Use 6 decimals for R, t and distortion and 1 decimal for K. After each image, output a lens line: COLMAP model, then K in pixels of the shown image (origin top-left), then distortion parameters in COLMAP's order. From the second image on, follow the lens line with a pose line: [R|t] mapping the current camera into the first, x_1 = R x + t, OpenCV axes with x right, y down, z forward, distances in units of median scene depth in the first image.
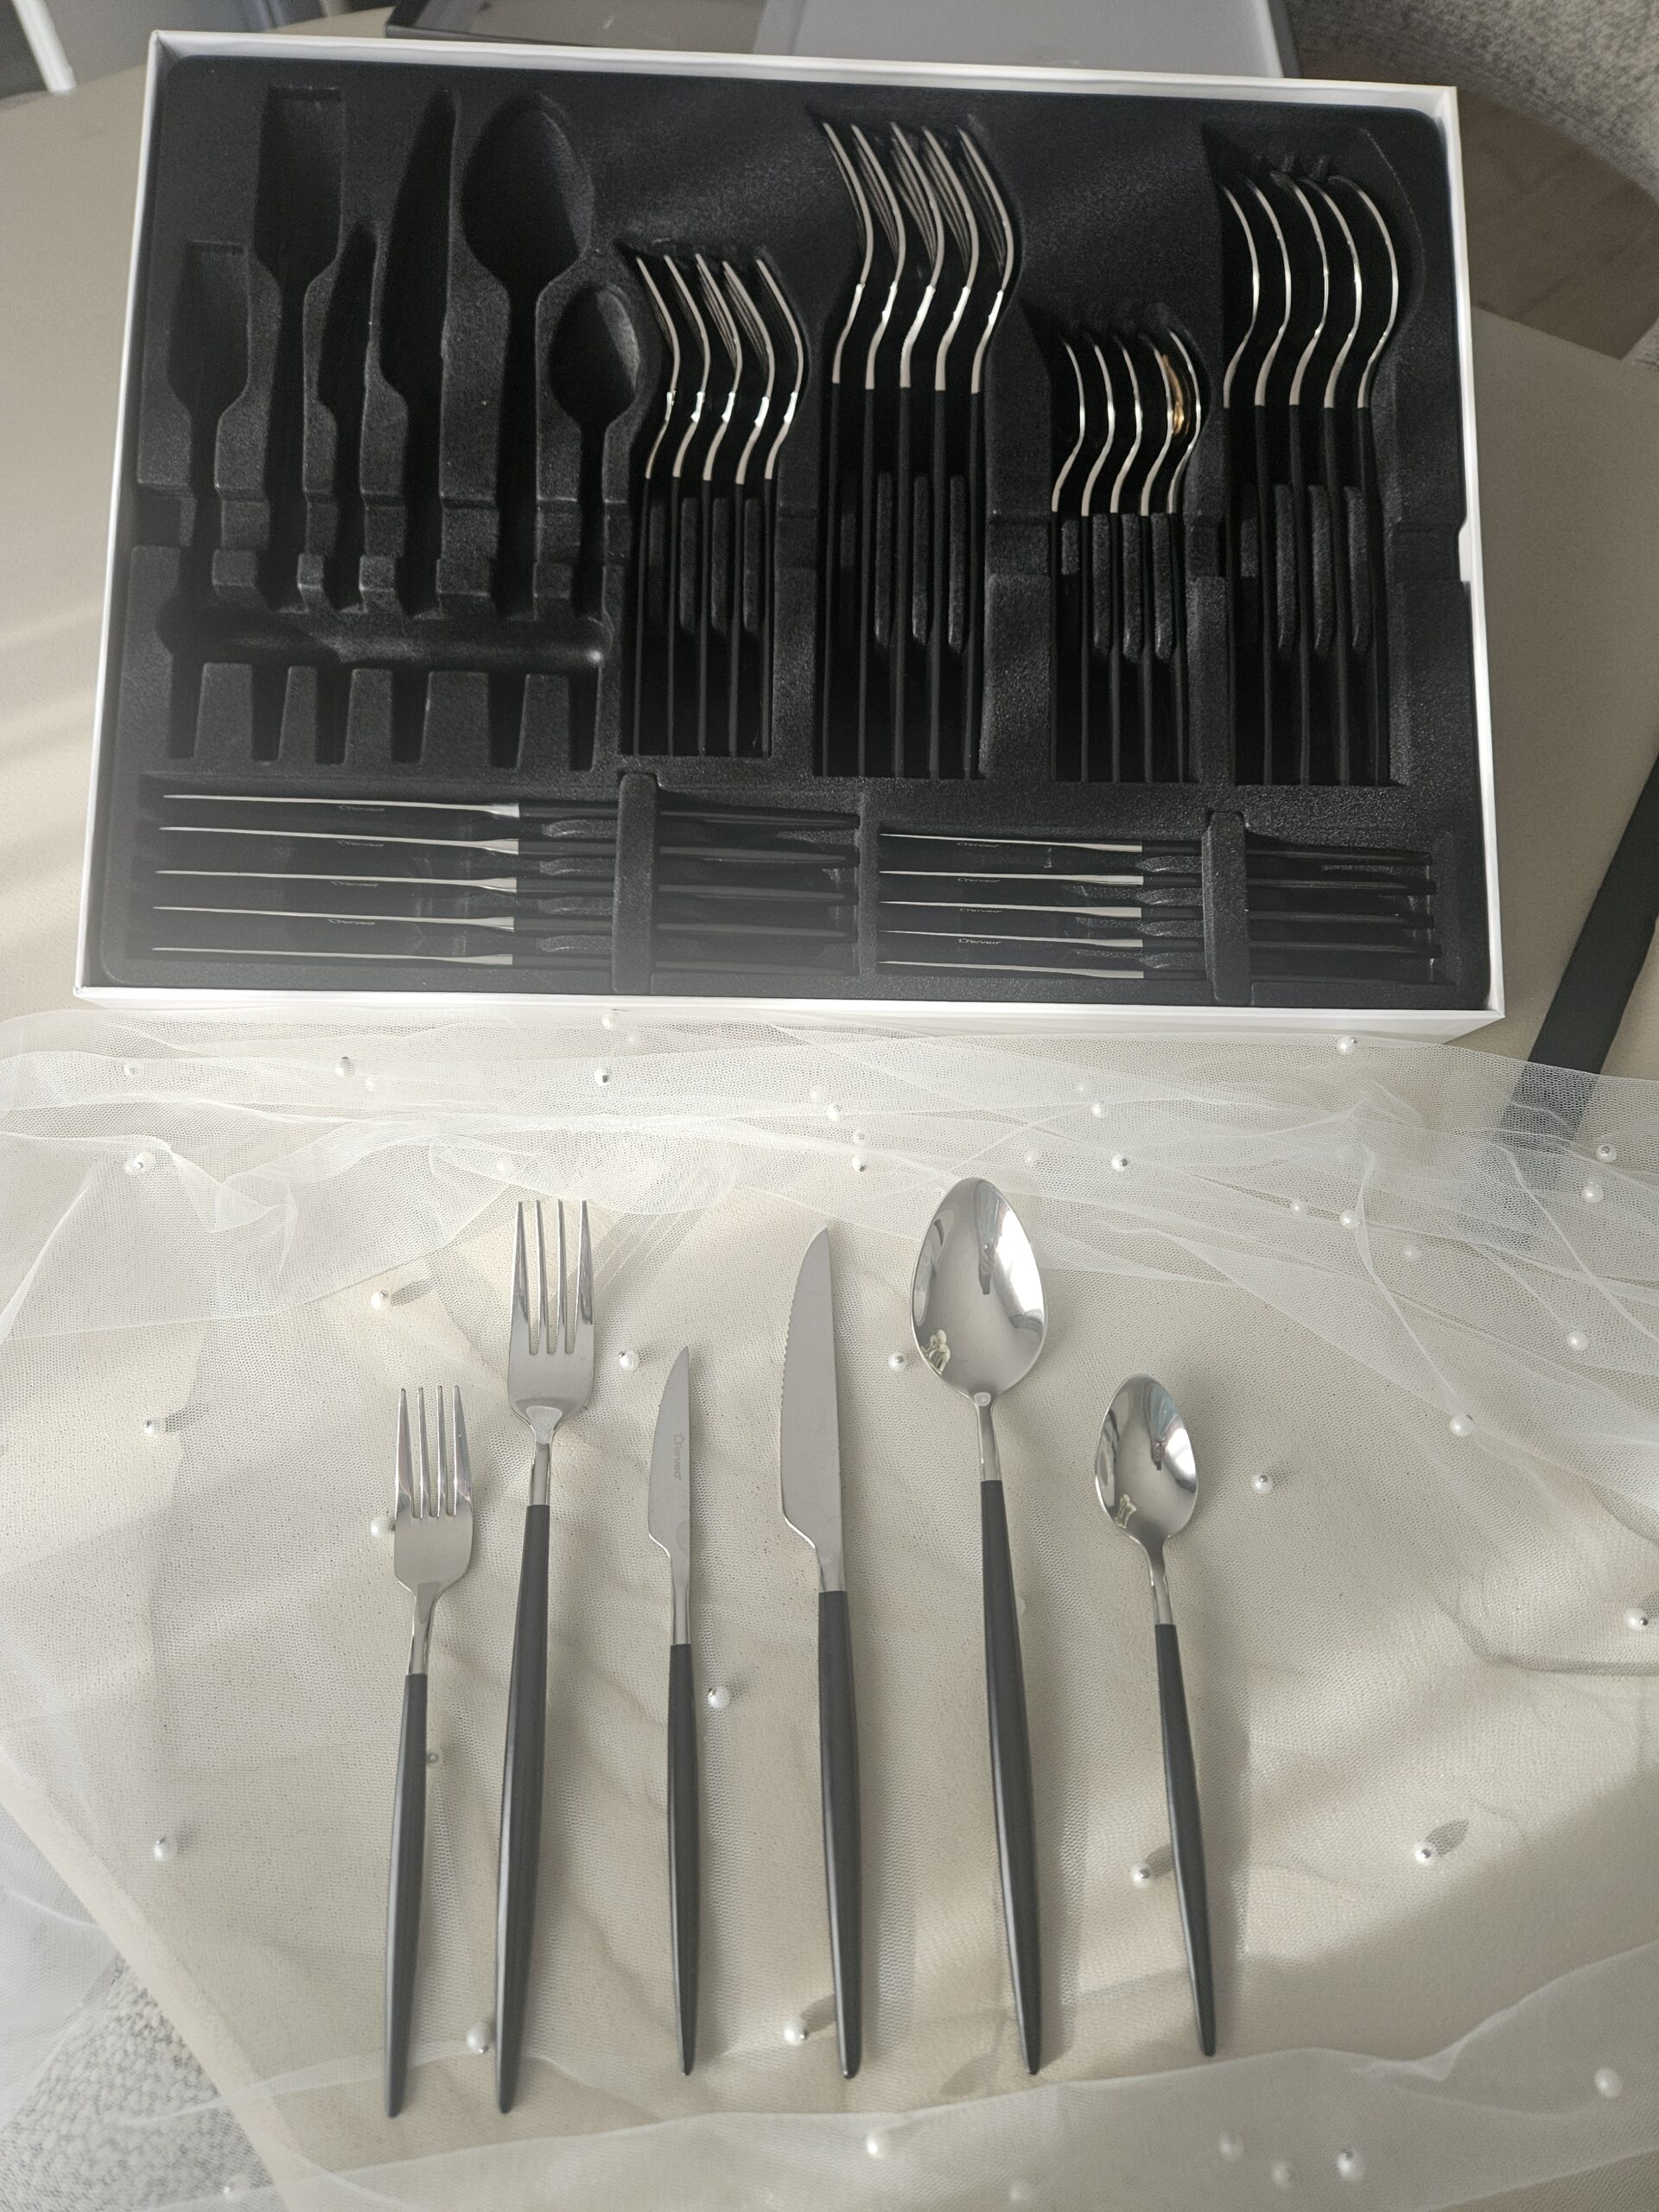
lens RADIAL K [[1551.9, 0, 828.5], [0, 1551.9, 1064.9], [0, 0, 1]] dist [0.006591, -0.037551]
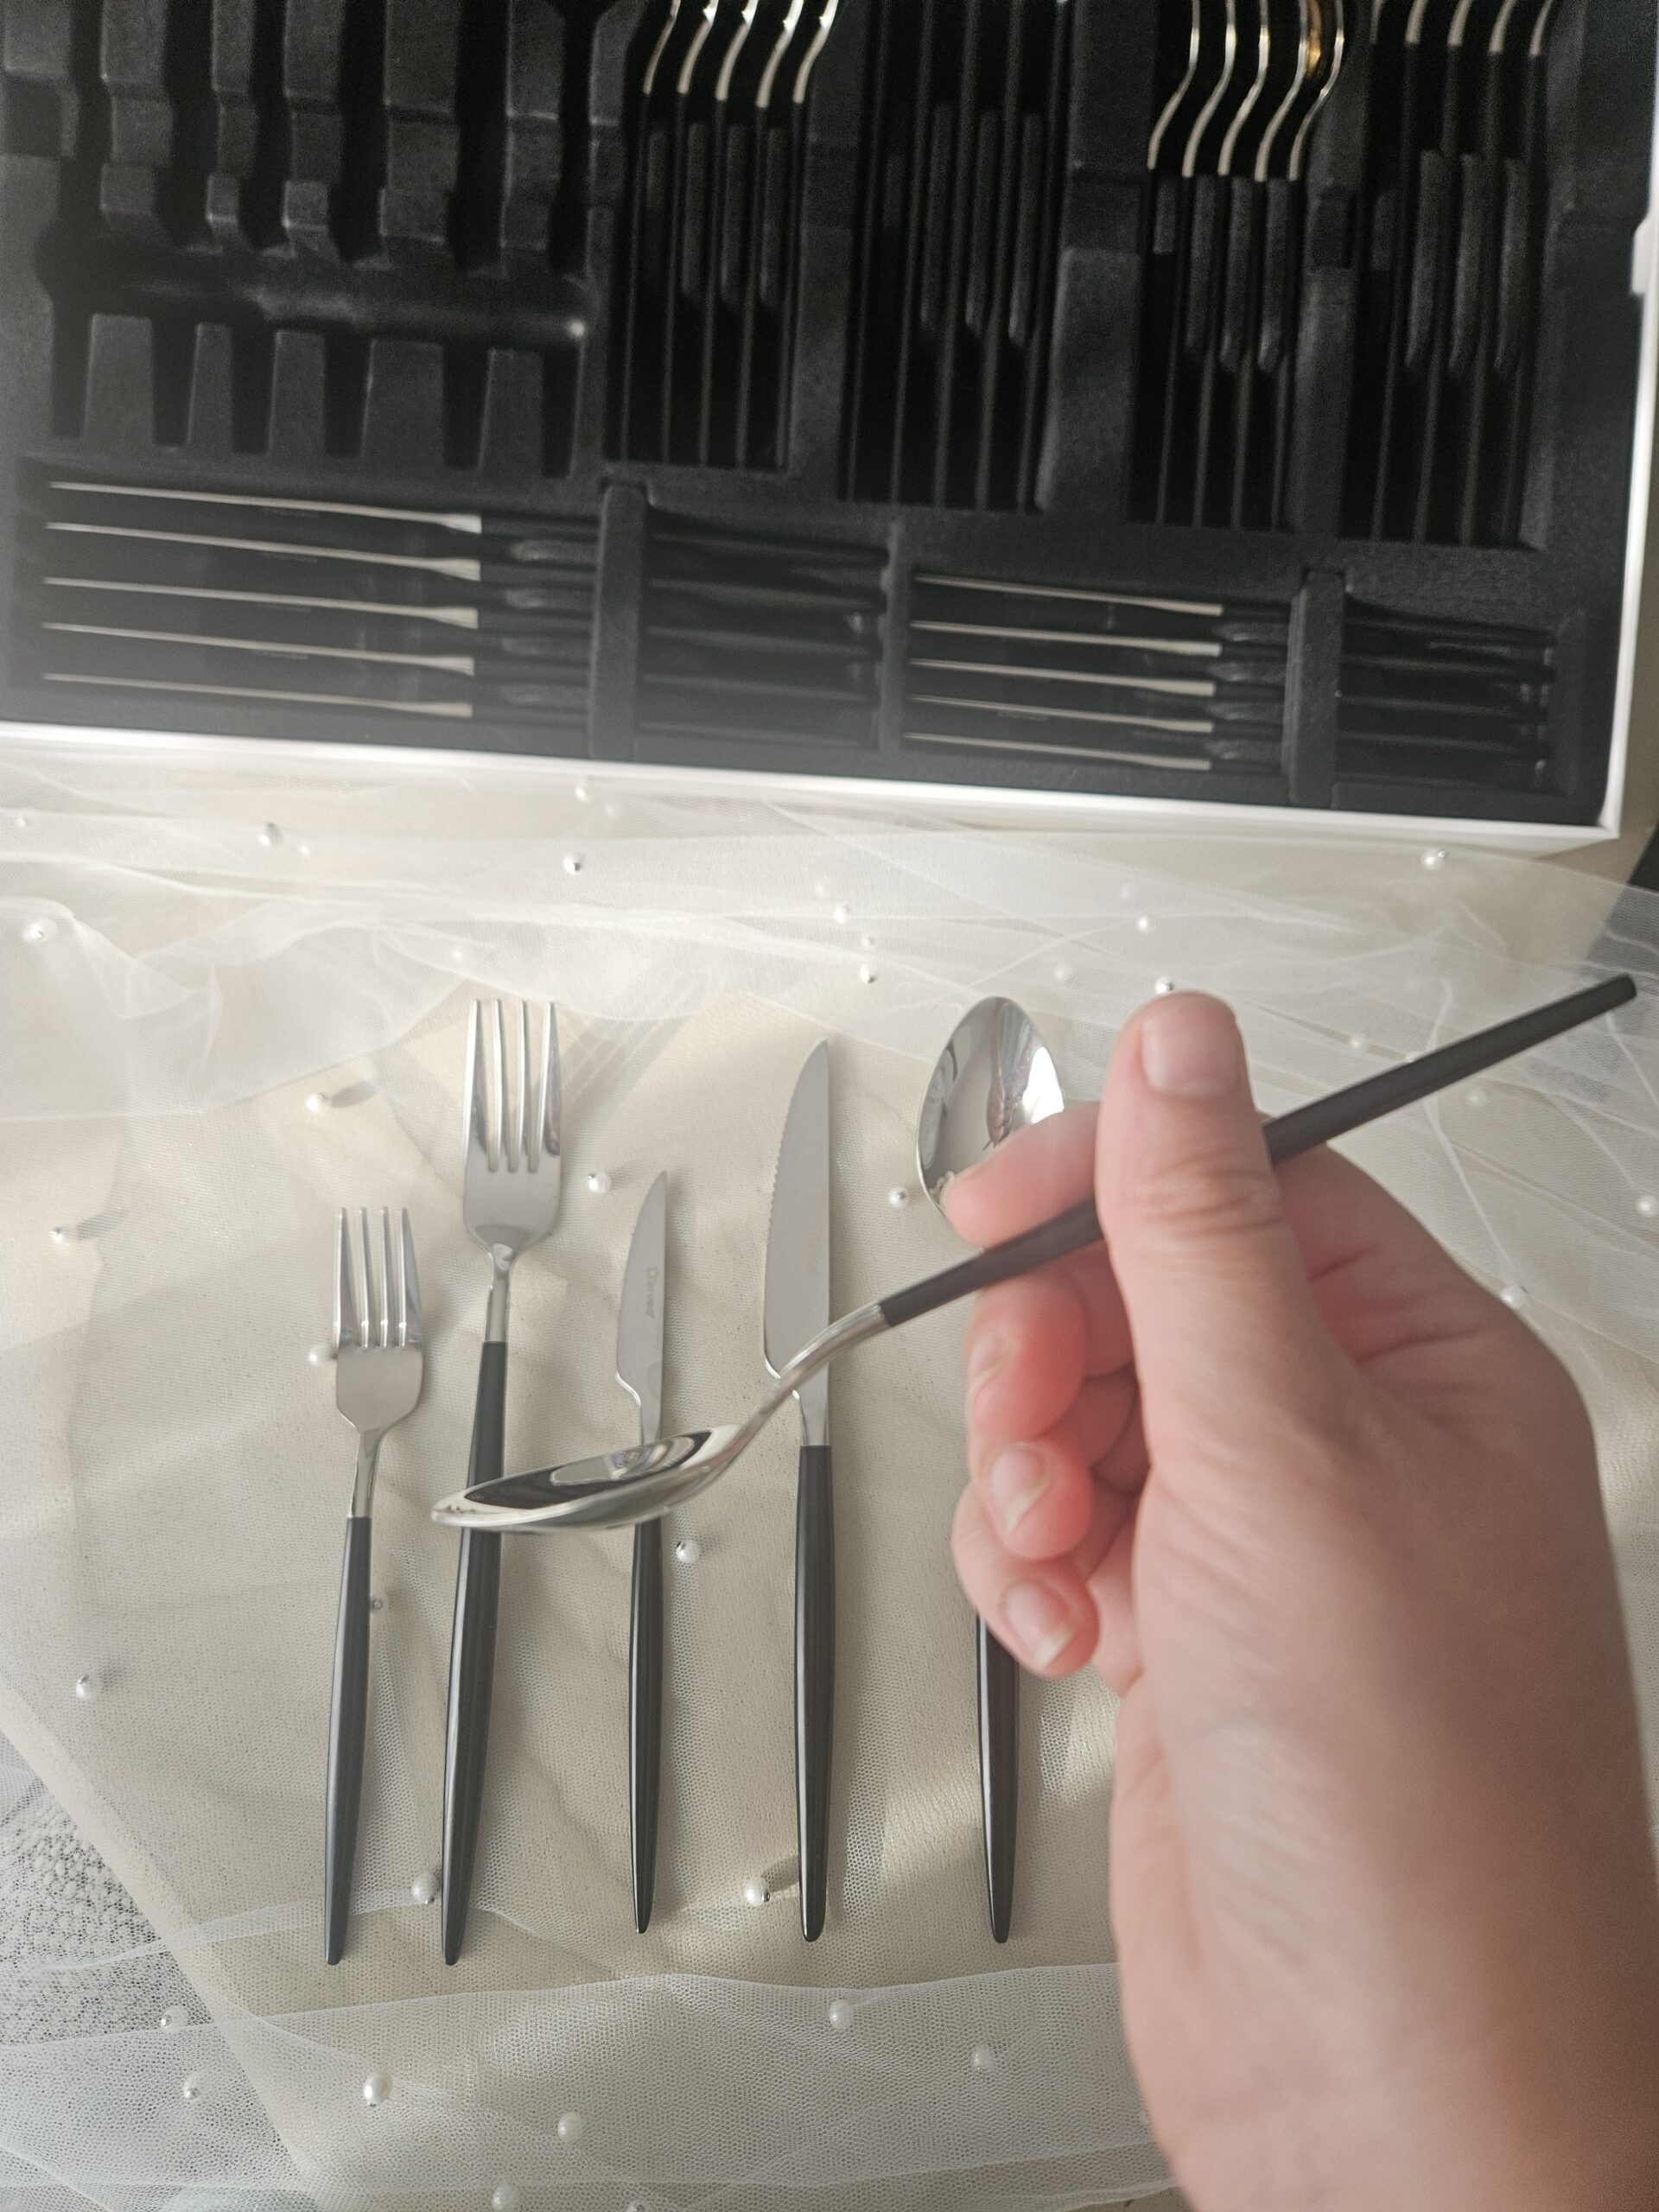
lens RADIAL K [[1551.9, 0, 819.4], [0, 1551.9, 1104.0], [0, 0, 1]] dist [0.006591, -0.037551]
pose [[0.998727, 0.047801, 0.016091, -0.017391], [-0.050073, 0.977958, 0.202711, -0.038959], [-0.006046, -0.203259, 0.979106, 0.127245]]
